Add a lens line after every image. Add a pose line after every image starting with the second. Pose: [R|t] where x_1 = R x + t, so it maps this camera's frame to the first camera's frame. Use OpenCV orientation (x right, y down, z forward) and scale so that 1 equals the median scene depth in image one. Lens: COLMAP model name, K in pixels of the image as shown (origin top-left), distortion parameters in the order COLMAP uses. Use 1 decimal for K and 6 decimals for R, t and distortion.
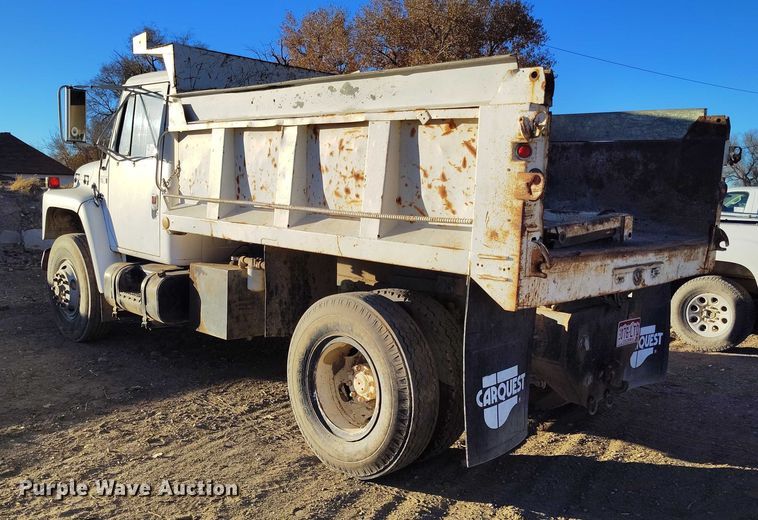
lens RADIAL K [[681.4, 0, 369.8], [0, 681.4, 280.9], [0, 0, 1]] dist [0.036267, 0.007141]
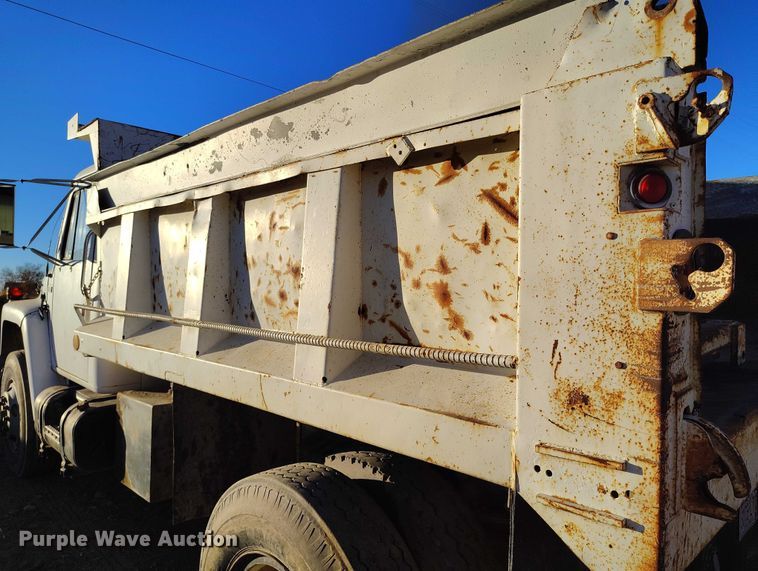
lens RADIAL K [[528.8, 0, 380.2], [0, 528.8, 288.9], [0, 0, 1]] dist [0.044178, -0.060313]
pose [[0.999682, -0.025020, -0.003101, 0.056048], [0.024367, 0.990420, -0.135918, -0.074329], [0.006472, 0.135799, 0.990715, 0.552459]]
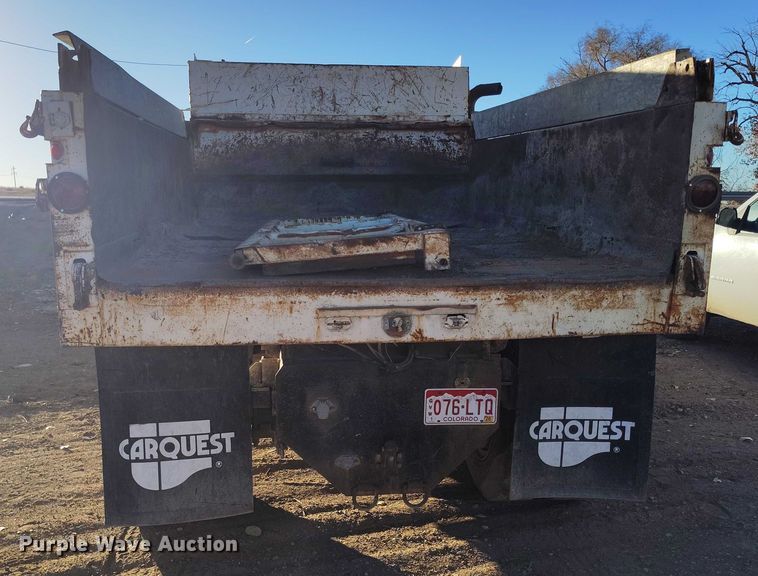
lens RADIAL K [[703.3, 0, 356.2], [0, 703.3, 307.1], [0, 0, 1]] dist [0.034100, 0.000000]
pose [[0.776343, 0.076818, -0.625612, 0.812295], [-0.065515, 0.997004, 0.041120, -0.049850], [0.626896, 0.009063, 0.779050, 0.445017]]
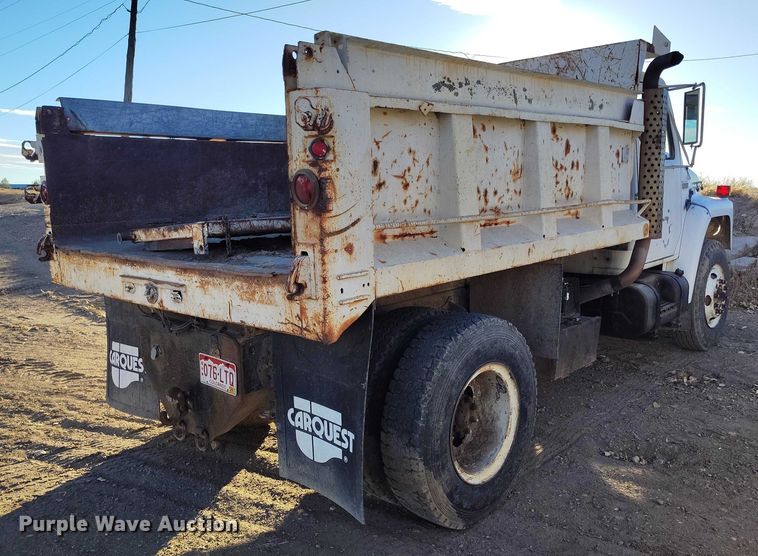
lens RADIAL K [[642.1, 0, 373.5], [0, 642.1, 284.5], [0, 0, 1]] dist [0.032461, 0.006844]
pose [[0.029856, 0.119717, -0.992359, 1.234135], [-0.119537, 0.986104, 0.115366, -0.147393], [0.992381, 0.115179, 0.043752, 1.271930]]
